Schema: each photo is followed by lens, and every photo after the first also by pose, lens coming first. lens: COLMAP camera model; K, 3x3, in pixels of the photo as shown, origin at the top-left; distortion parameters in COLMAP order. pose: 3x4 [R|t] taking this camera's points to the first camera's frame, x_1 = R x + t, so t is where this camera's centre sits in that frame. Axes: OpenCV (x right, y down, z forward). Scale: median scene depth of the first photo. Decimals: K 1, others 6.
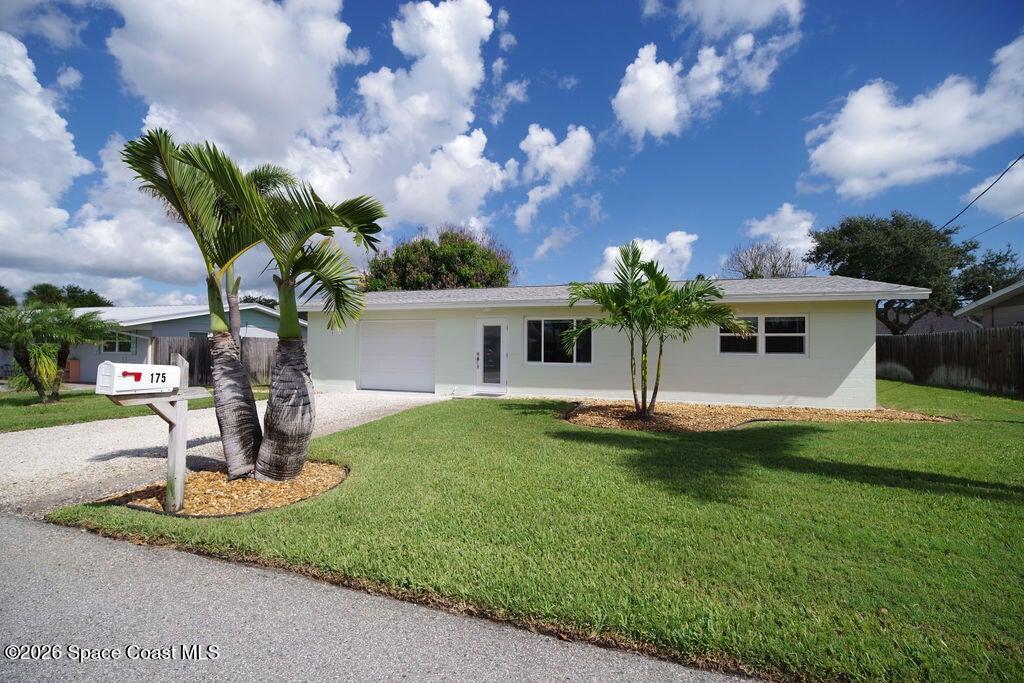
lens RADIAL K [[442.2, 0, 512.0], [0, 442.2, 341.5], [0, 0, 1]] dist [-0.016387, -0.000313]
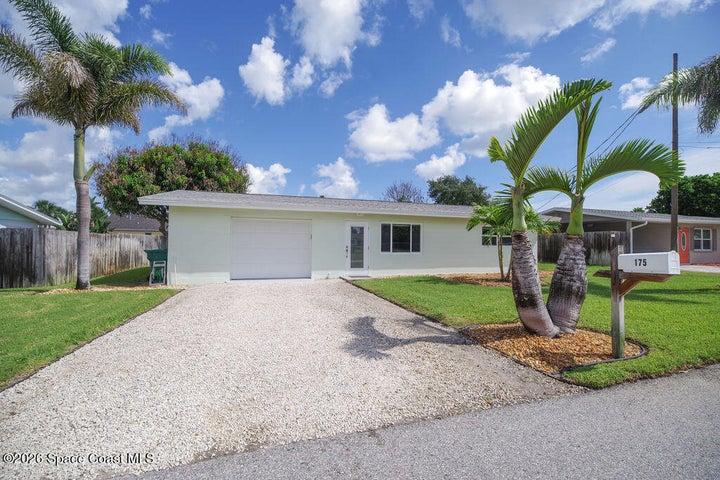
lens RADIAL K [[303.9, 0, 360.0], [0, 303.9, 231.5], [0, 0, 1]] dist [-0.058339, -0.000013]
pose [[0.778407, 0.027634, 0.627152, -0.320440], [-0.013709, 0.999541, -0.027027, 0.002839], [-0.627610, 0.012441, 0.778428, 0.126368]]
